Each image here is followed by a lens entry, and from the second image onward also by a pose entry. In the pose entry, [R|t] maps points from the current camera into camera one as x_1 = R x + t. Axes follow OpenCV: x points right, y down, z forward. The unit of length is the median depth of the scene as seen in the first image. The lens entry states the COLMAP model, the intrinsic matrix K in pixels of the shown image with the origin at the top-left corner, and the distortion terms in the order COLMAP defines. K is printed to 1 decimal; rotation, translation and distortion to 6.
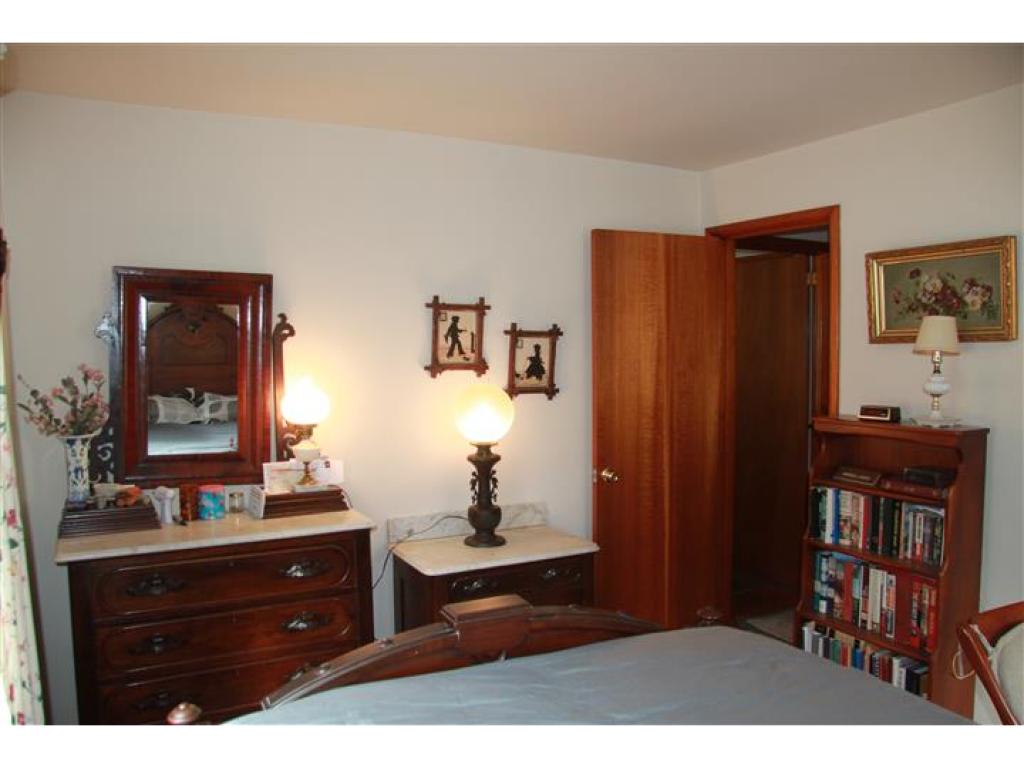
lens RADIAL K [[799.2, 0, 512.0], [0, 799.2, 384.0], [0, 0, 1]] dist [-0.176678, 0.173047]
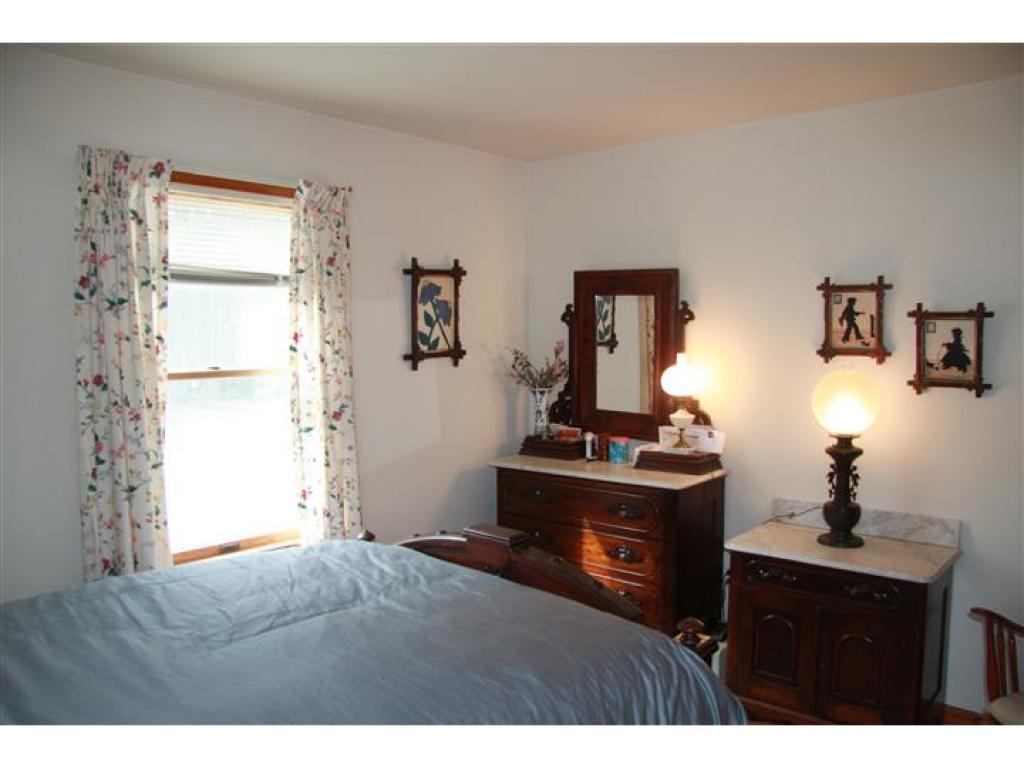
lens RADIAL K [[799.2, 0, 512.0], [0, 799.2, 384.0], [0, 0, 1]] dist [-0.176678, 0.173047]
pose [[0.350000, 0.062775, -0.934644, 0.724518], [-0.042596, 0.997787, 0.051065, -0.015554], [0.935781, 0.021939, 0.351899, 0.347985]]
